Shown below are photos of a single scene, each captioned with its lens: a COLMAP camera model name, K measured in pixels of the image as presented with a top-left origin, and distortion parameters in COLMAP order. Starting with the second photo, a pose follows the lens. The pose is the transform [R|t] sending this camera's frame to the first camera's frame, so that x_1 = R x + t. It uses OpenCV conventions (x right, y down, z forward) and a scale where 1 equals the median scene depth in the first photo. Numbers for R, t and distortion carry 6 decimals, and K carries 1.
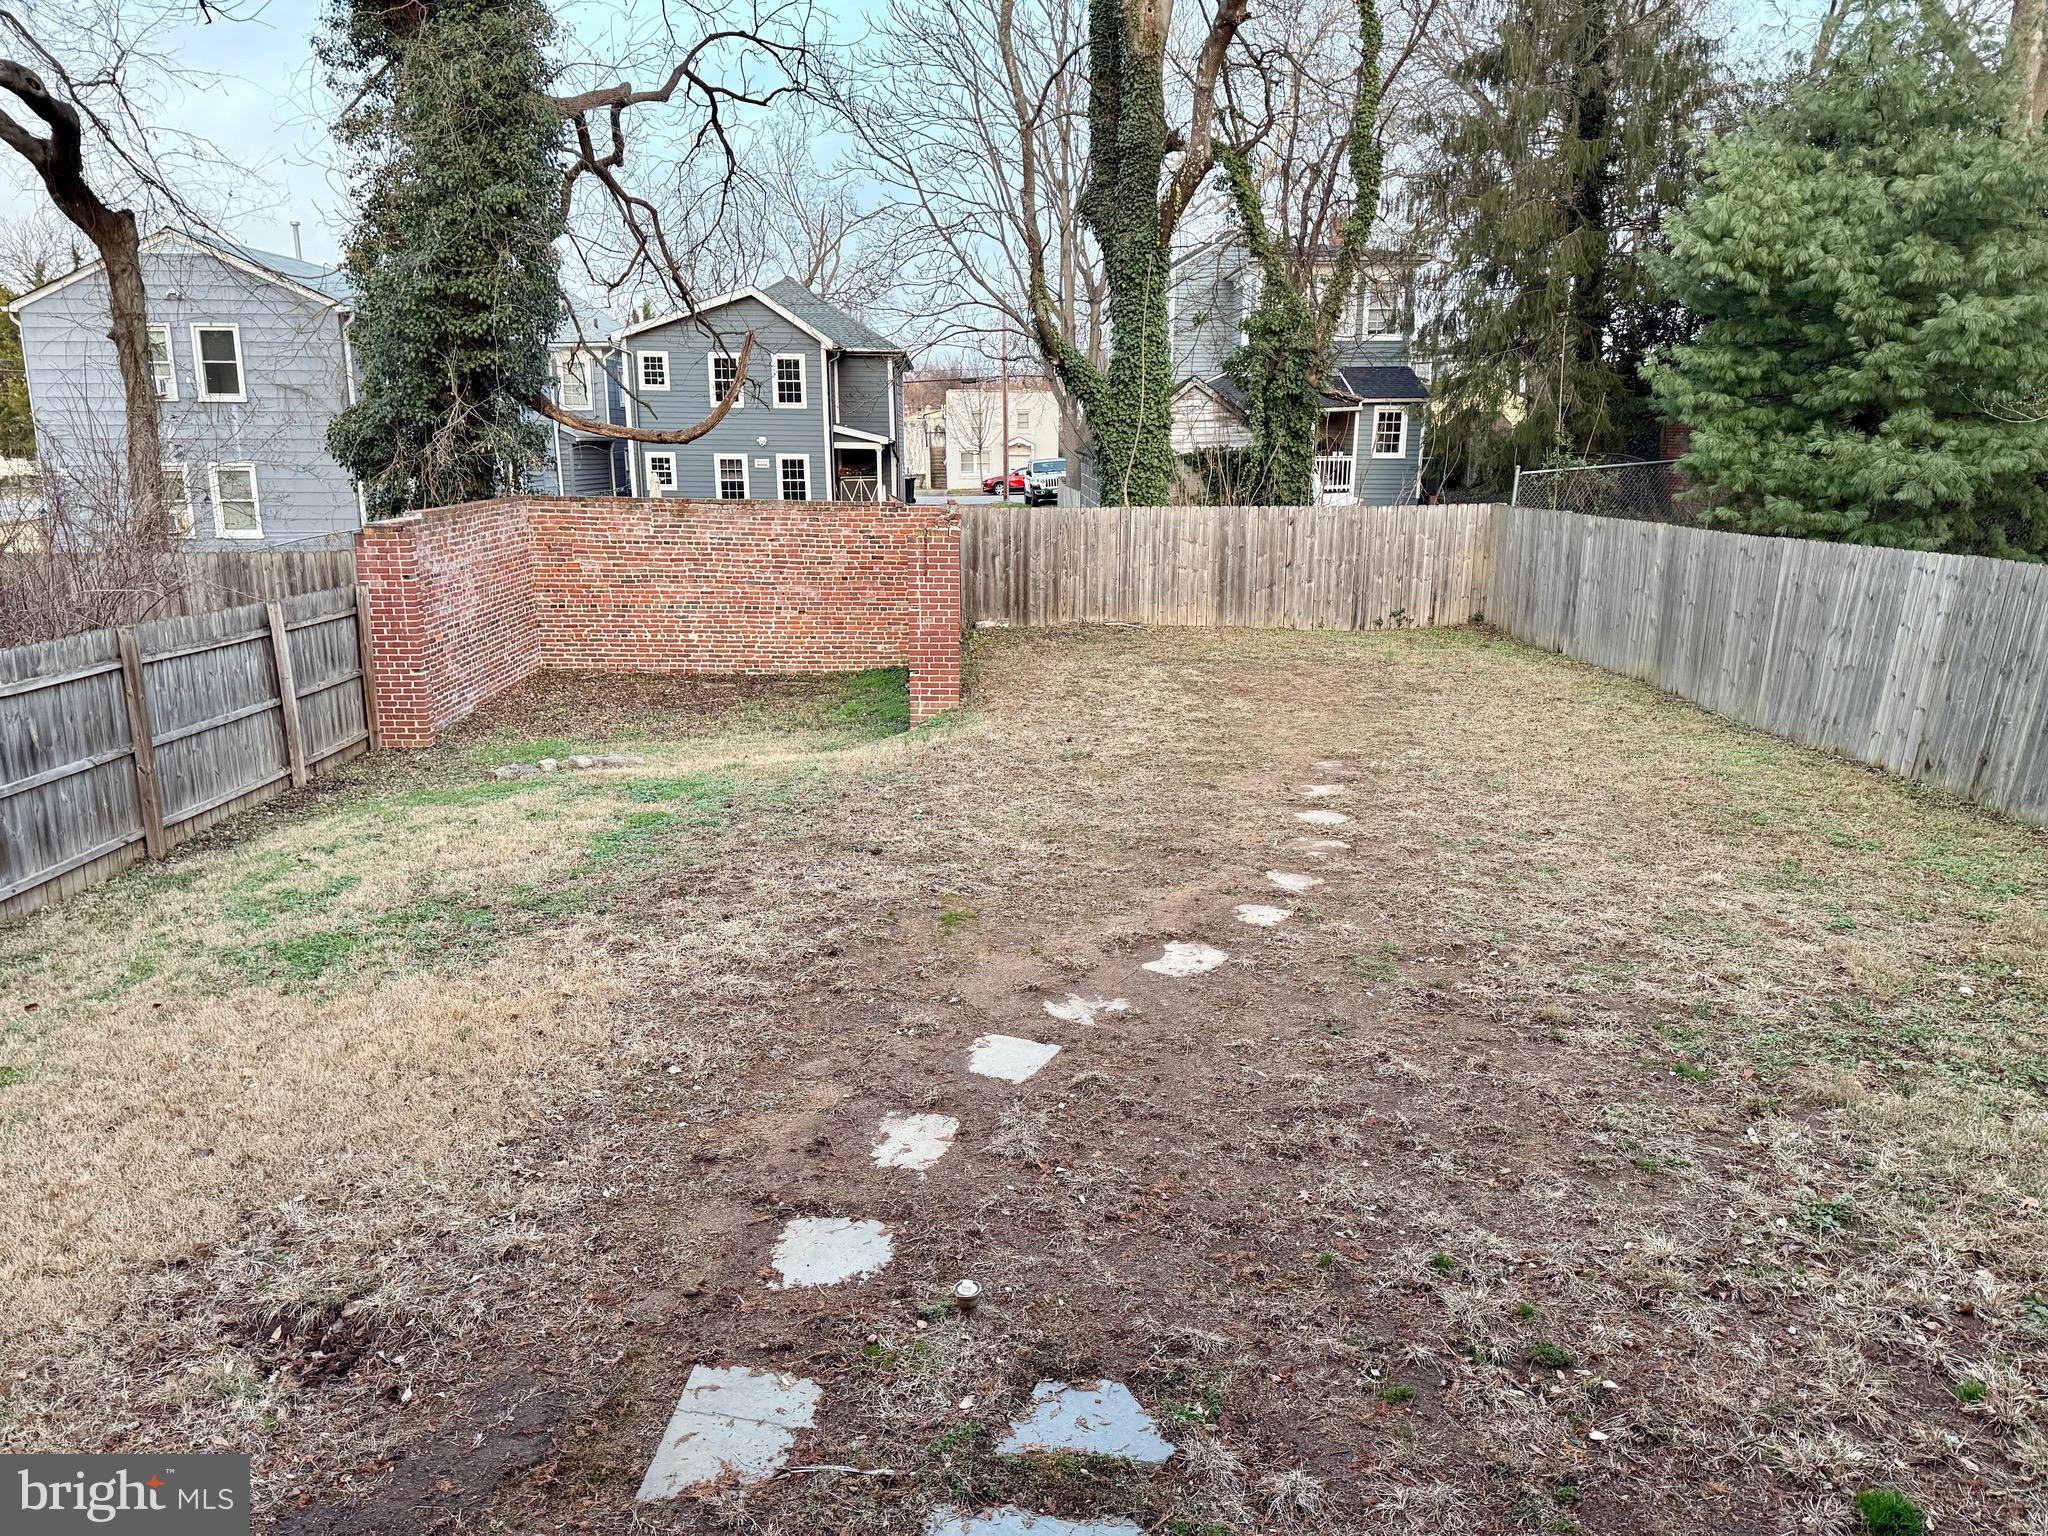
lens RADIAL K [[1450.4, 0, 1021.6], [0, 1450.4, 776.6], [0, 0, 1]] dist [0.083288, -0.089560]
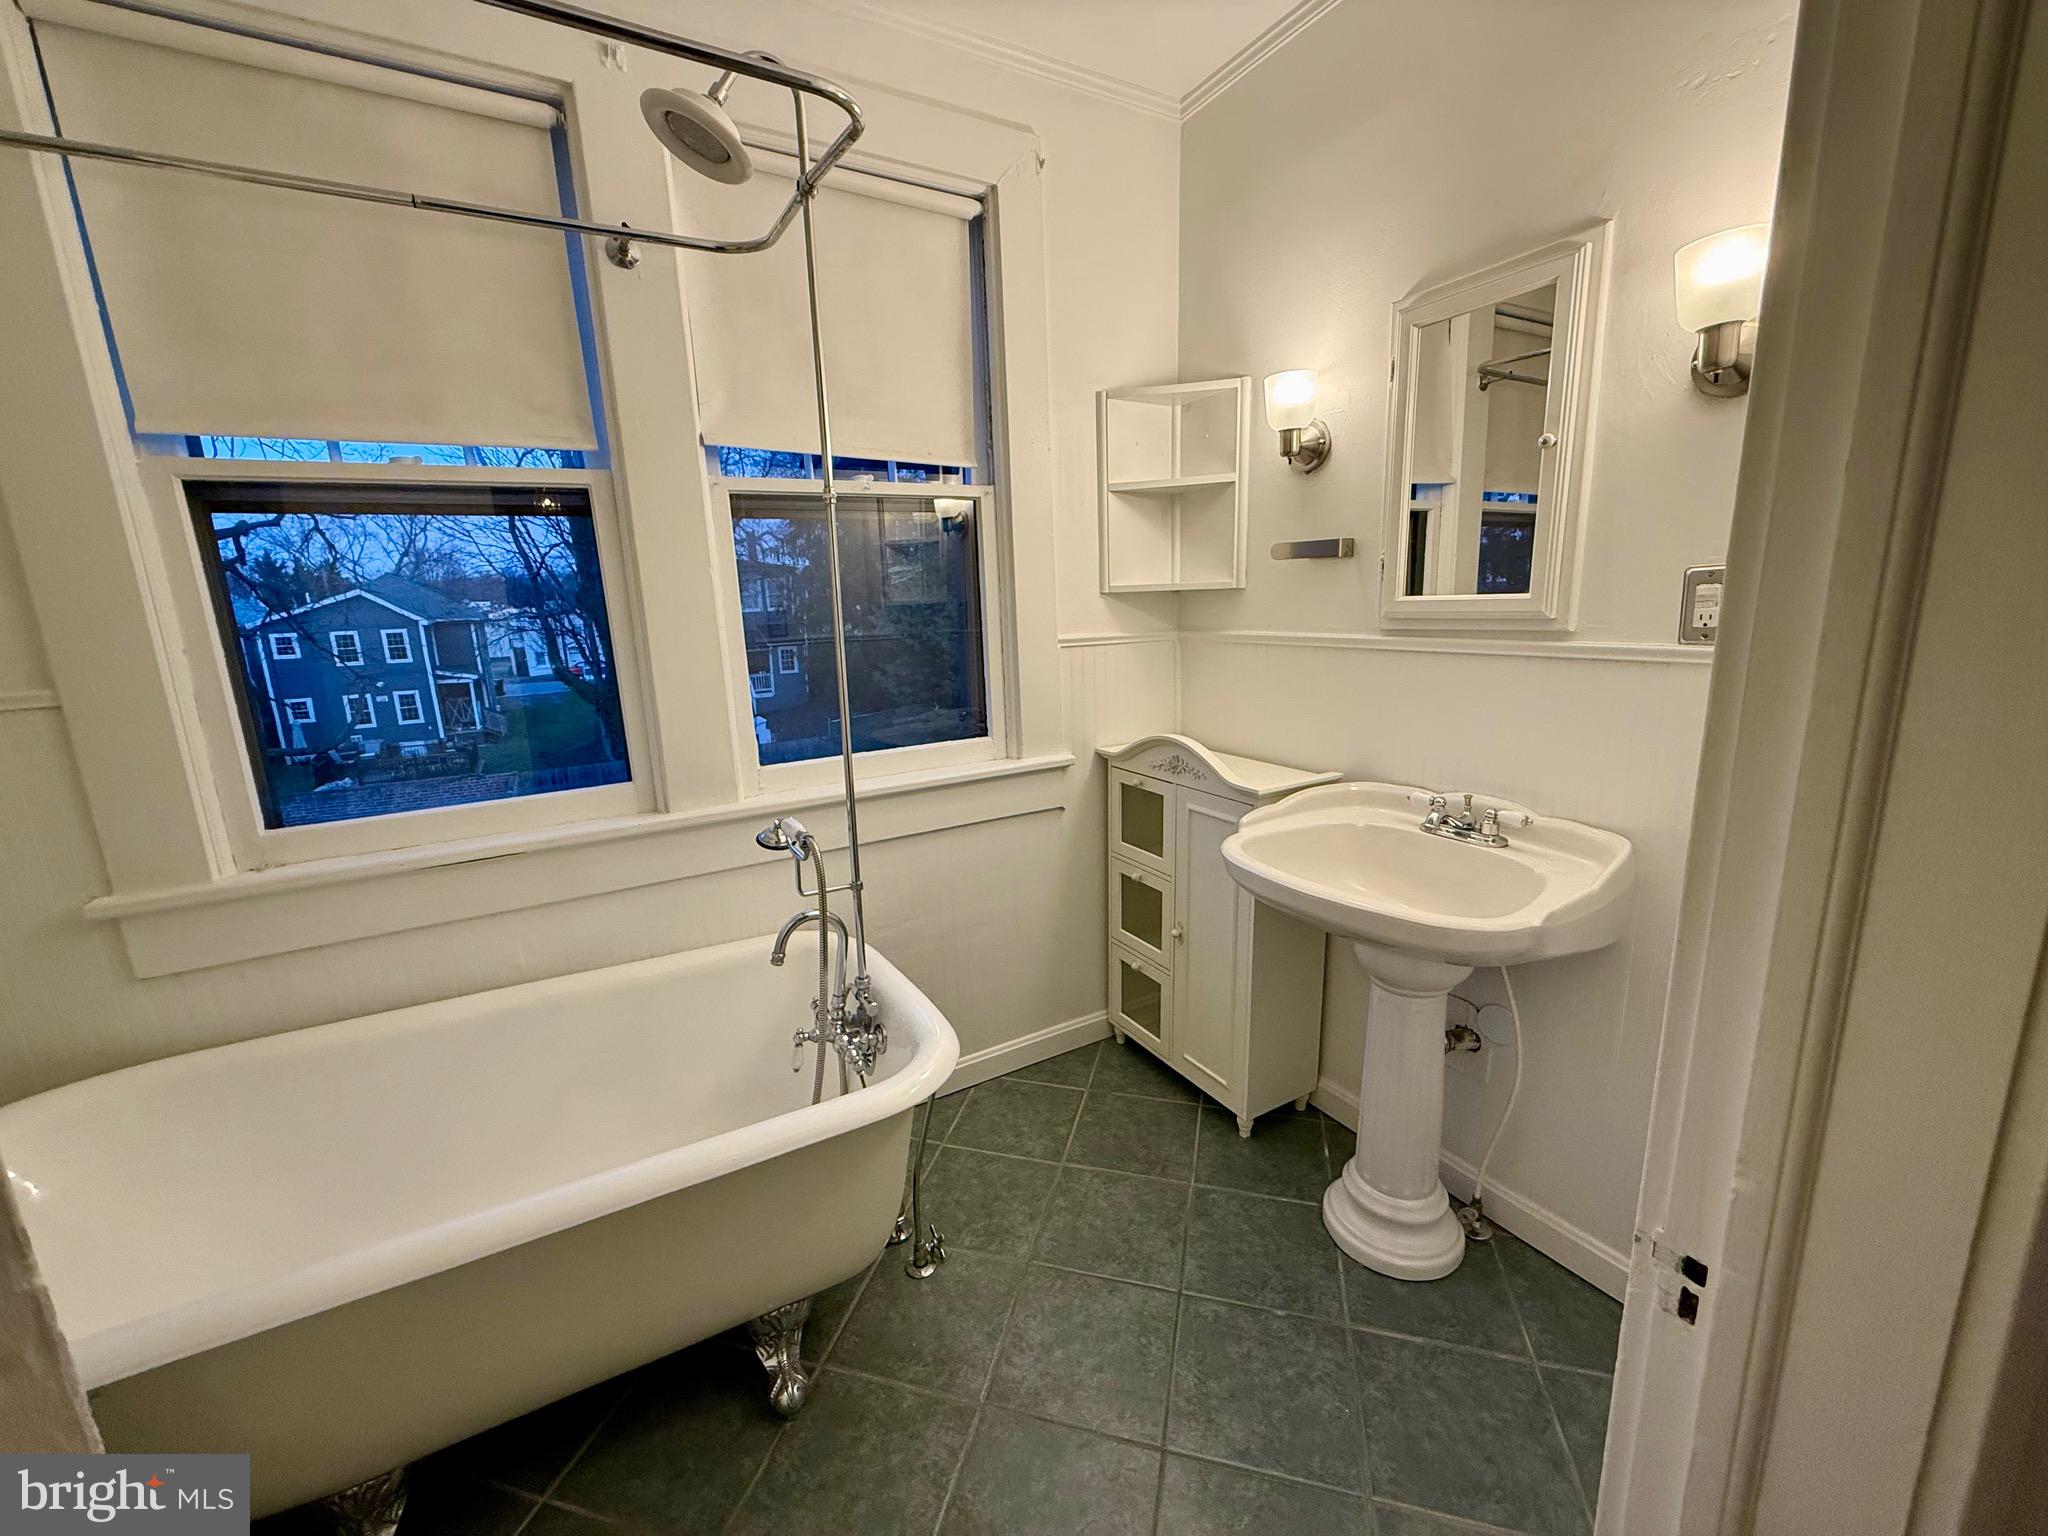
lens RADIAL K [[822.0, 0, 1029.1], [0, 822.0, 773.6], [0, 0, 1]] dist [0.003682, 0.000073]
pose [[0.883656, -0.122951, 0.451703, 0.024325], [0.133522, 0.991009, 0.008543, -0.051406], [-0.448692, 0.052764, 0.892127, -0.086841]]
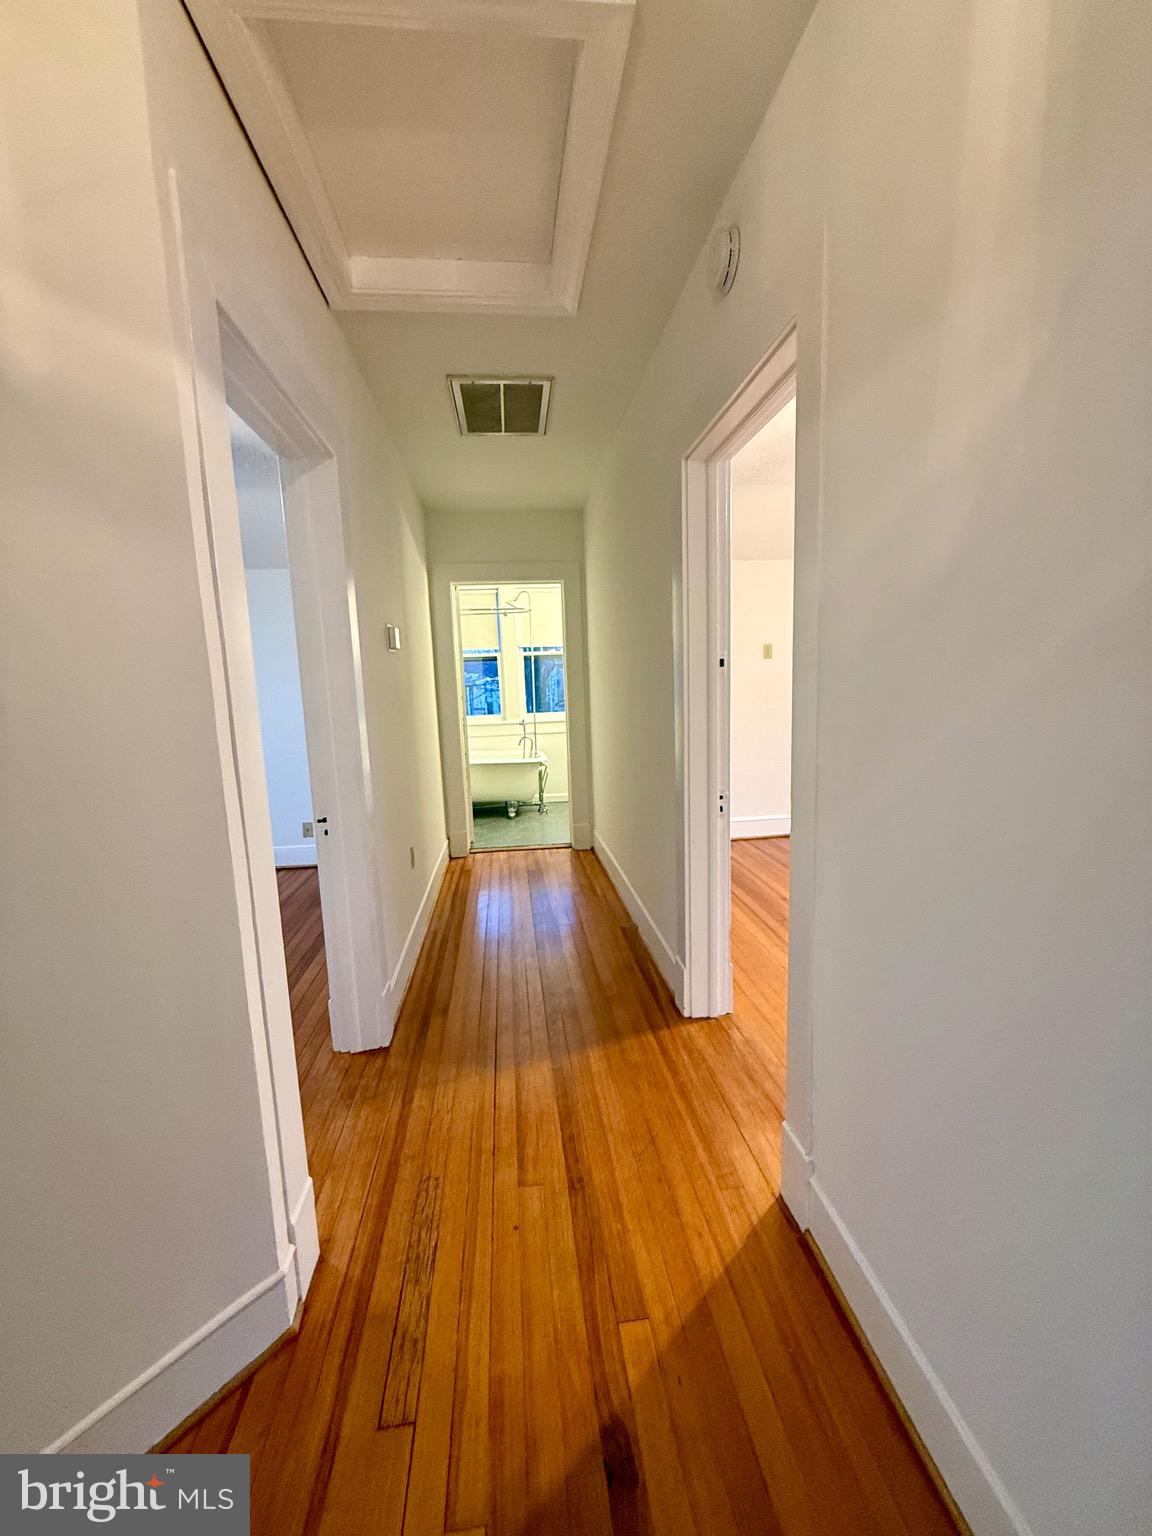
lens RADIAL K [[616.5, 0, 575.6], [0, 616.5, 767.9], [0, 0, 1]] dist [0.003682, 0.000073]
pose [[0.996599, -0.048626, 0.066527, 0.287032], [0.053940, 0.995289, -0.080564, 0.679122], [-0.062296, 0.083879, 0.994527, -3.131093]]
